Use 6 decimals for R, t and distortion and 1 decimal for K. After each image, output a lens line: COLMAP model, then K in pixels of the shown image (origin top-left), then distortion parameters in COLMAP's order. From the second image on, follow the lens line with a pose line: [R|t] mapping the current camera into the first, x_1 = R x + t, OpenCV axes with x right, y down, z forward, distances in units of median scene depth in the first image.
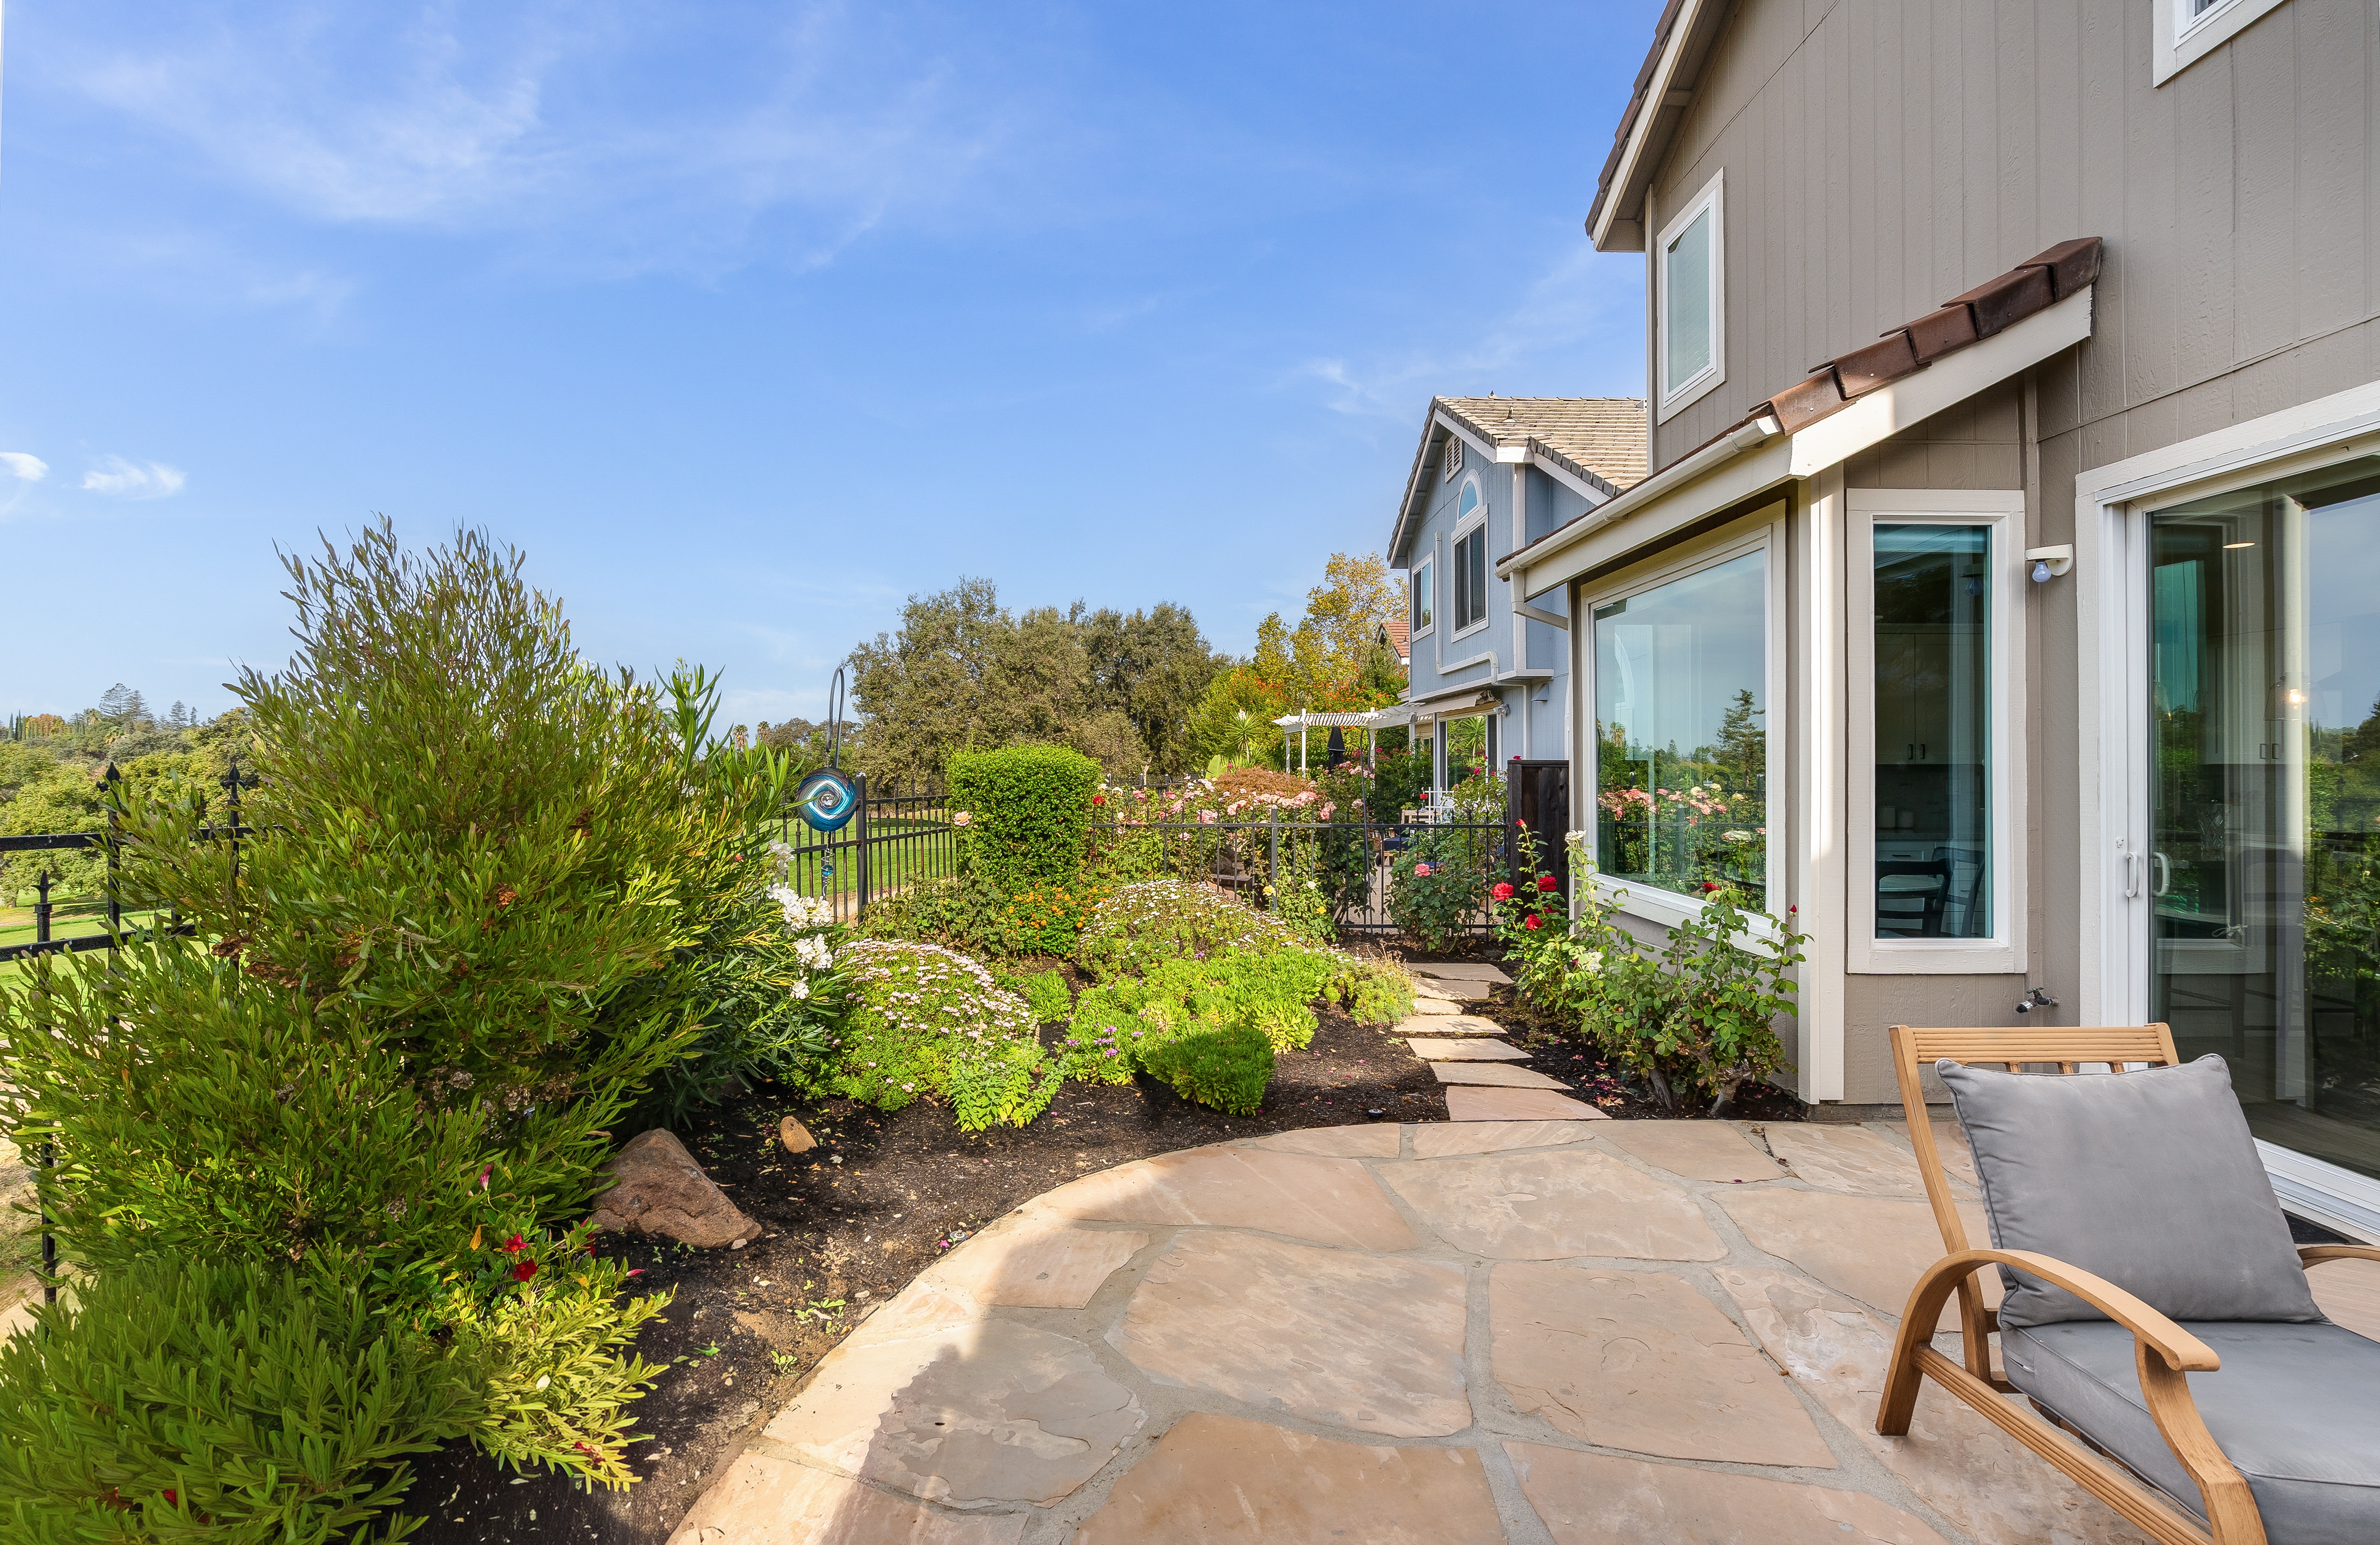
lens RADIAL K [[961.6, 0, 1190.0], [0, 961.6, 772.5], [0, 0, 1]] dist [0.000001, -0.000003]
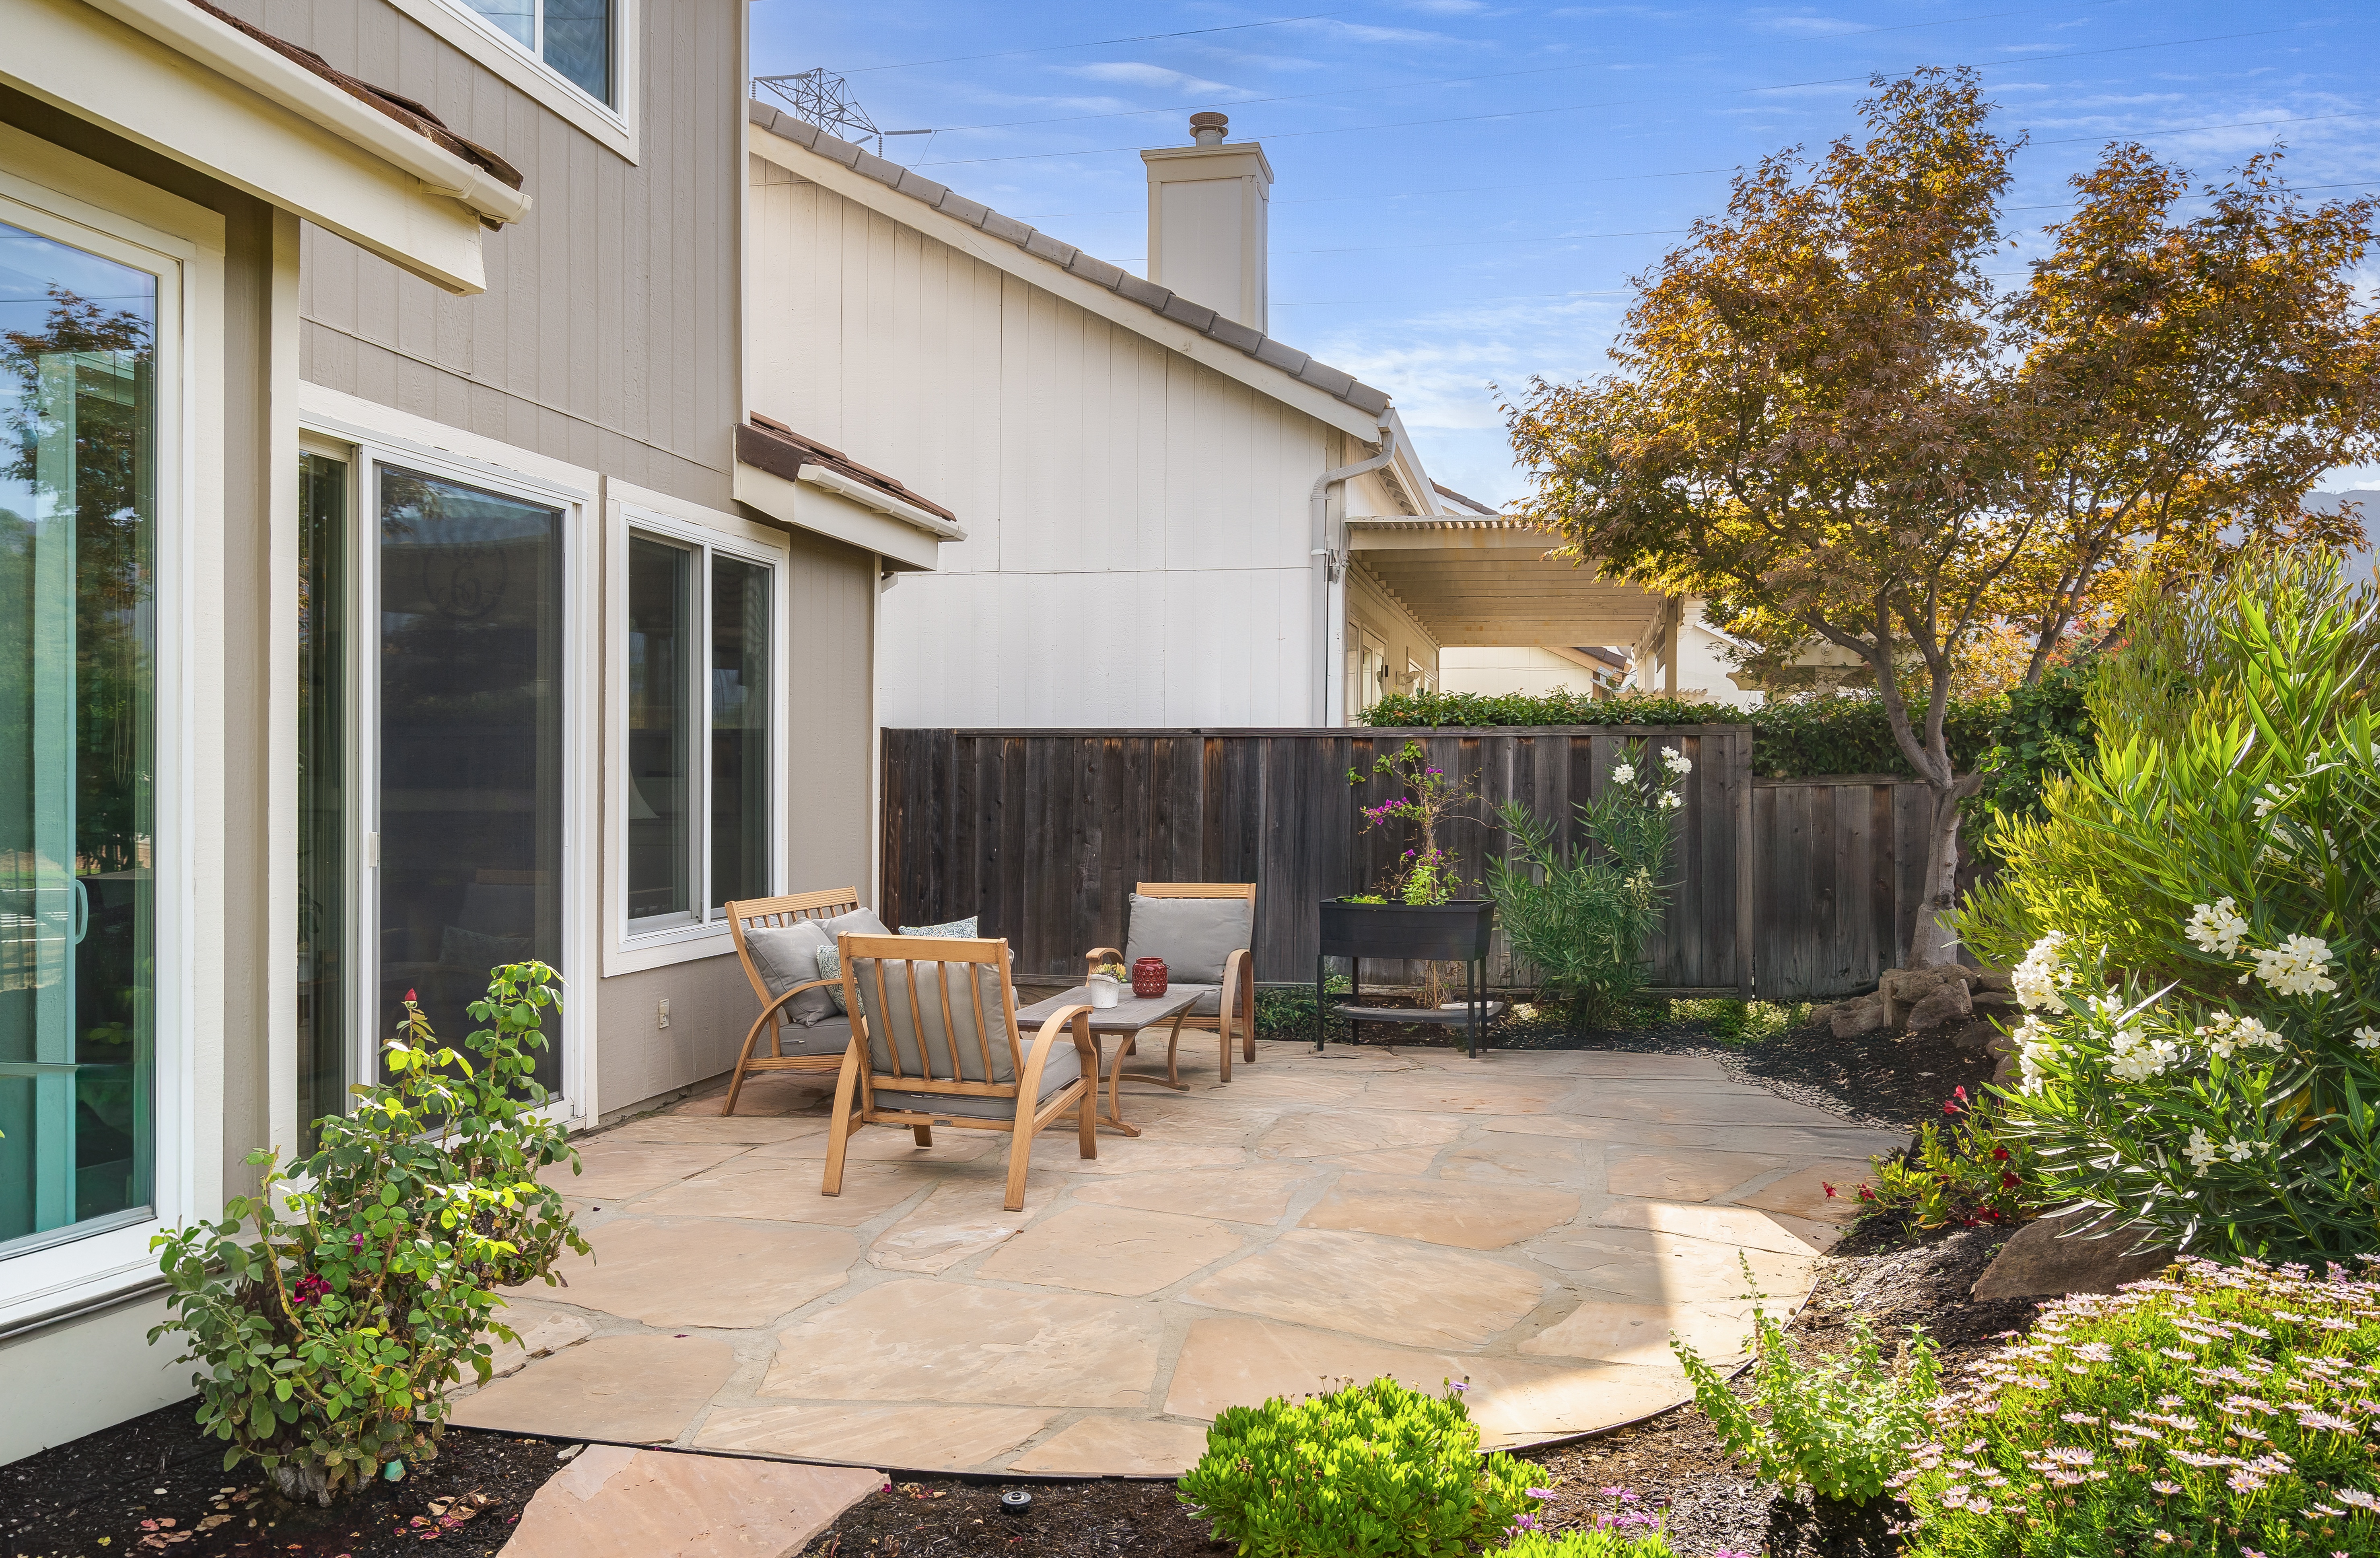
lens RADIAL K [[1788.8, 0, 1190.0], [0, 1788.8, 779.0], [0, 0, 1]] dist [0.010508, 0.005100]
pose [[-0.972793, -0.011539, 0.231390, -0.116364], [-0.010140, 0.999922, 0.007234, -0.004044], [-0.231455, 0.004691, -0.972834, 2.470437]]
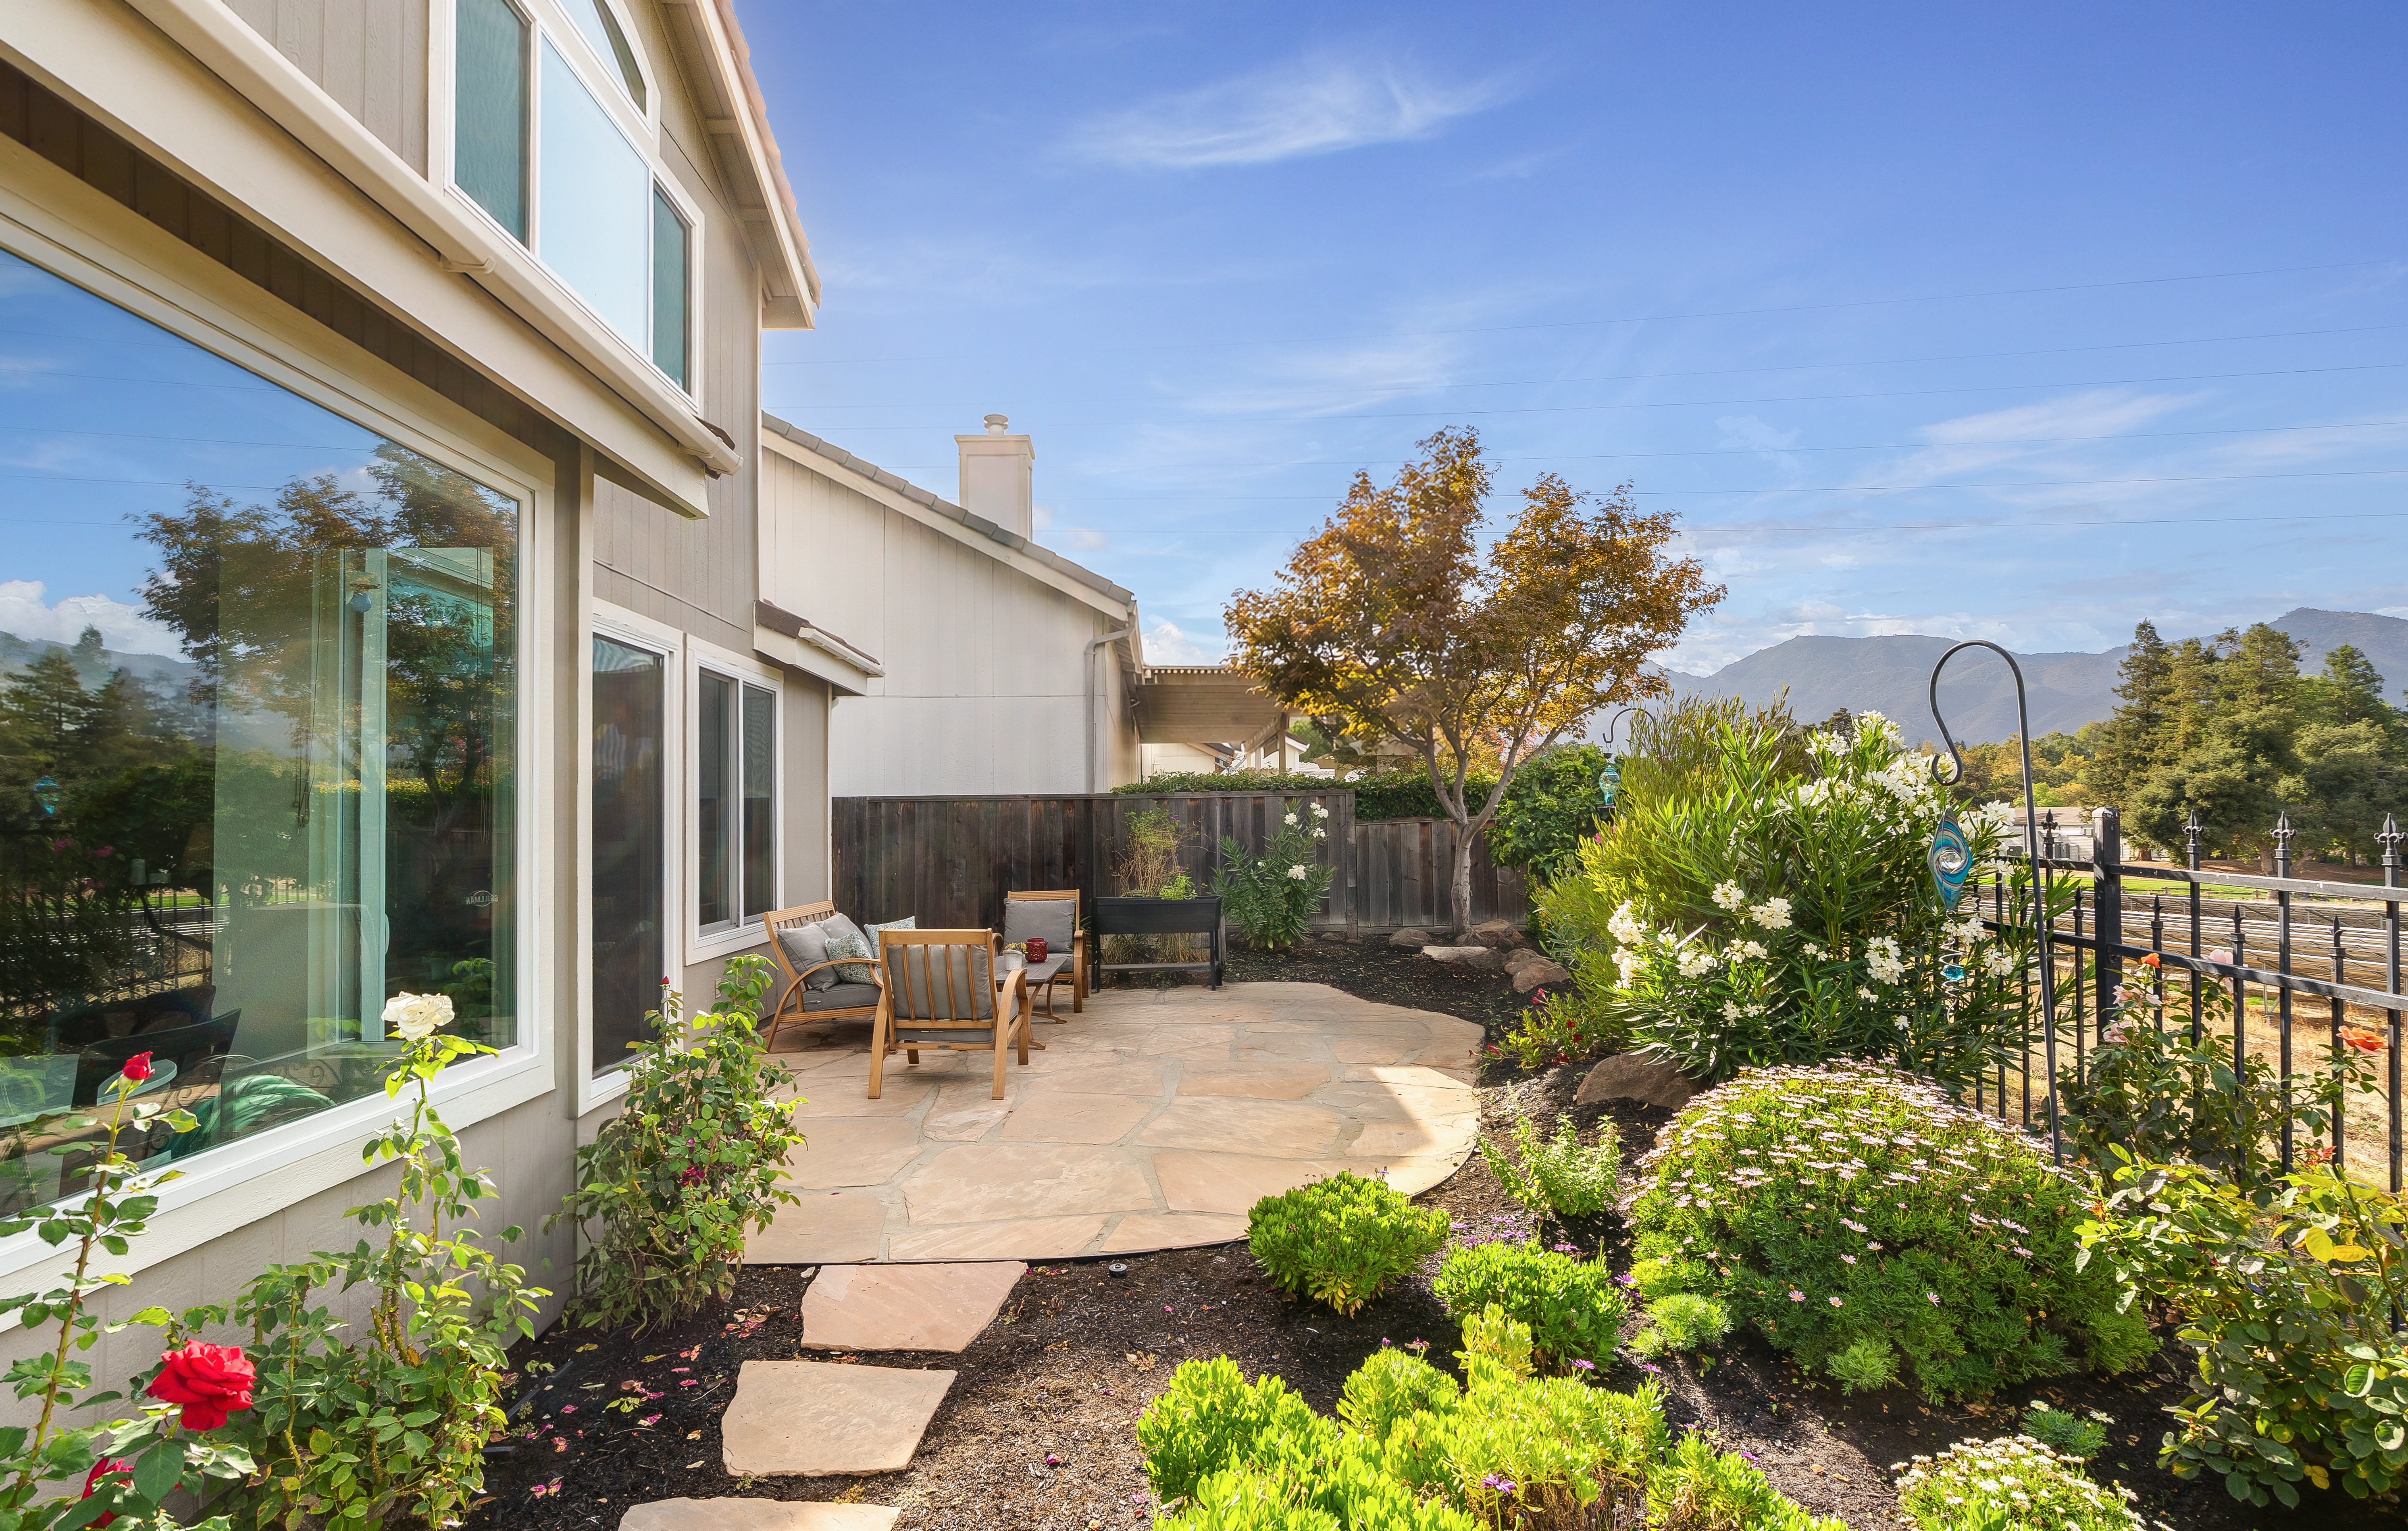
lens RADIAL K [[1106.3, 0, 1203.1], [0, 1106.3, 791.1], [0, 0, 1]] dist [-0.015879, 0.026788]
pose [[-0.999928, 0.005141, -0.010820, 0.173683], [0.005384, 0.999731, -0.022554, -0.008604], [0.010701, -0.022610, -0.999687, 2.554509]]
